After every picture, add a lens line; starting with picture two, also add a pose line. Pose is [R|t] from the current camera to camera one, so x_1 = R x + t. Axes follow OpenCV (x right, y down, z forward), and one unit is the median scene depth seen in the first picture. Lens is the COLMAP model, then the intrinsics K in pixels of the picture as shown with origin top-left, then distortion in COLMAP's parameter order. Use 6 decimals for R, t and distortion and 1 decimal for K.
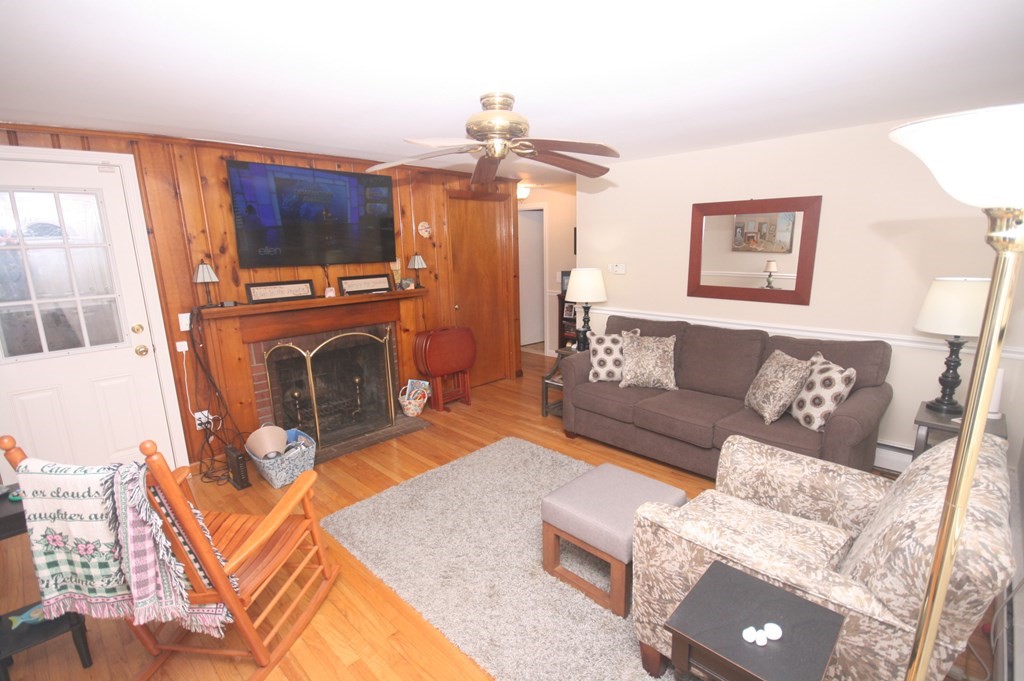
lens RADIAL K [[486.4, 0, 511.9], [0, 486.4, 343.5], [0, 0, 1]] dist [-0.000968, -0.000362]
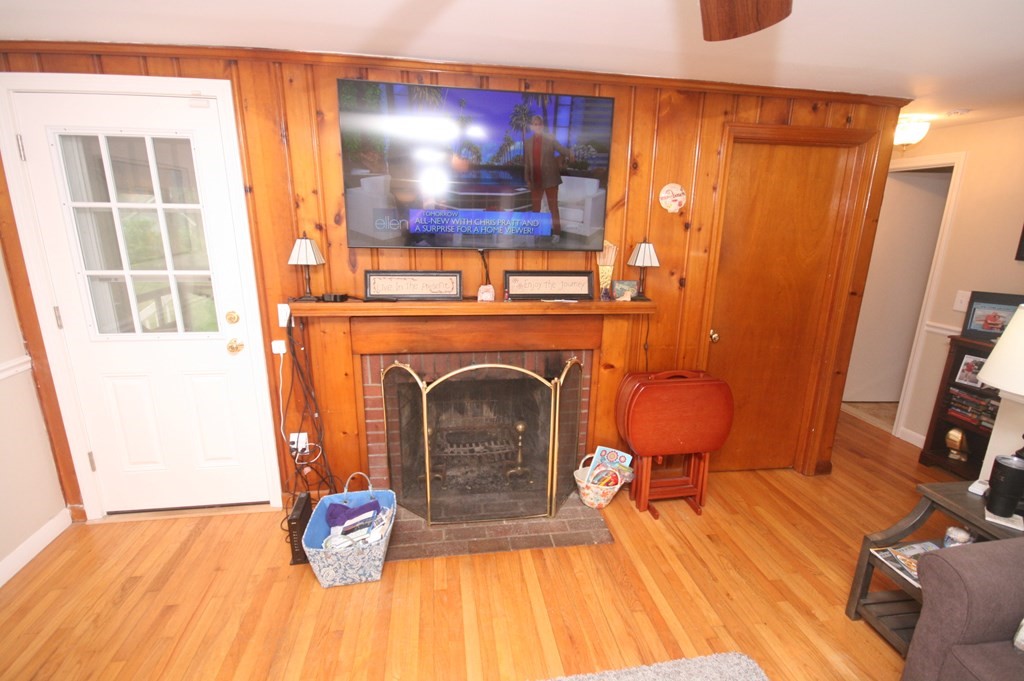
lens RADIAL K [[475.7, 0, 512.7], [0, 475.7, 345.2], [0, 0, 1]] dist [0.000537, -0.000704]
pose [[0.798100, 0.186530, -0.572925, 0.024229], [-0.157390, 0.982400, 0.100596, -0.105678], [0.581605, 0.009887, 0.813411, 0.507488]]
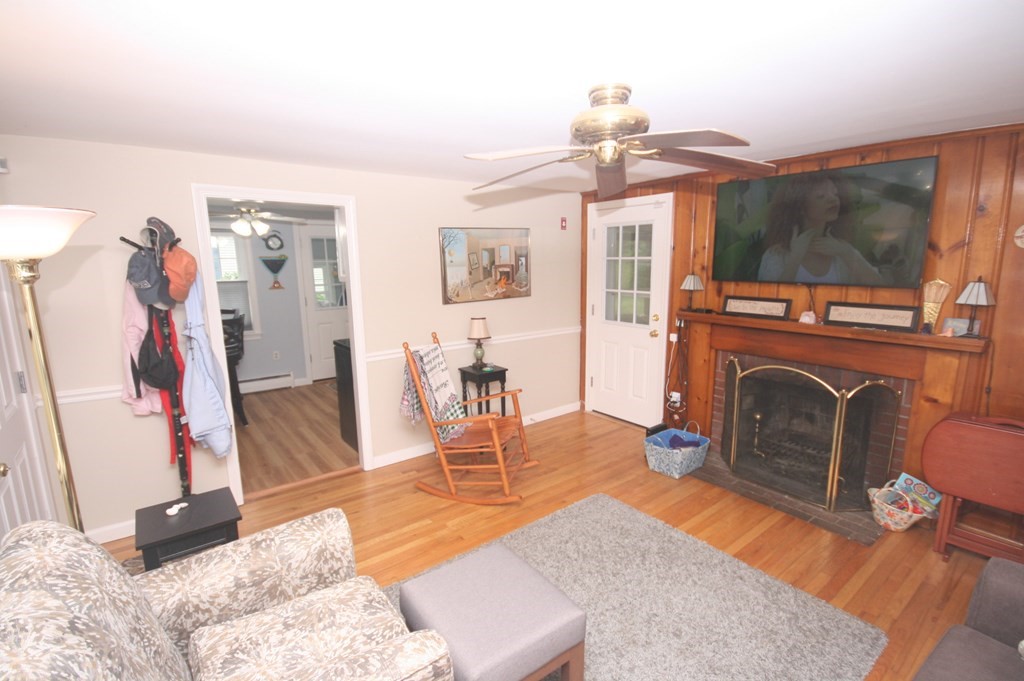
lens RADIAL K [[475.7, 0, 512.7], [0, 475.7, 345.2], [0, 0, 1]] dist [0.000537, -0.000704]
pose [[-0.145348, 0.198633, -0.969236, 0.493144], [-0.191942, 0.955366, 0.224574, -0.144445], [0.970584, 0.218678, -0.100734, 0.596419]]
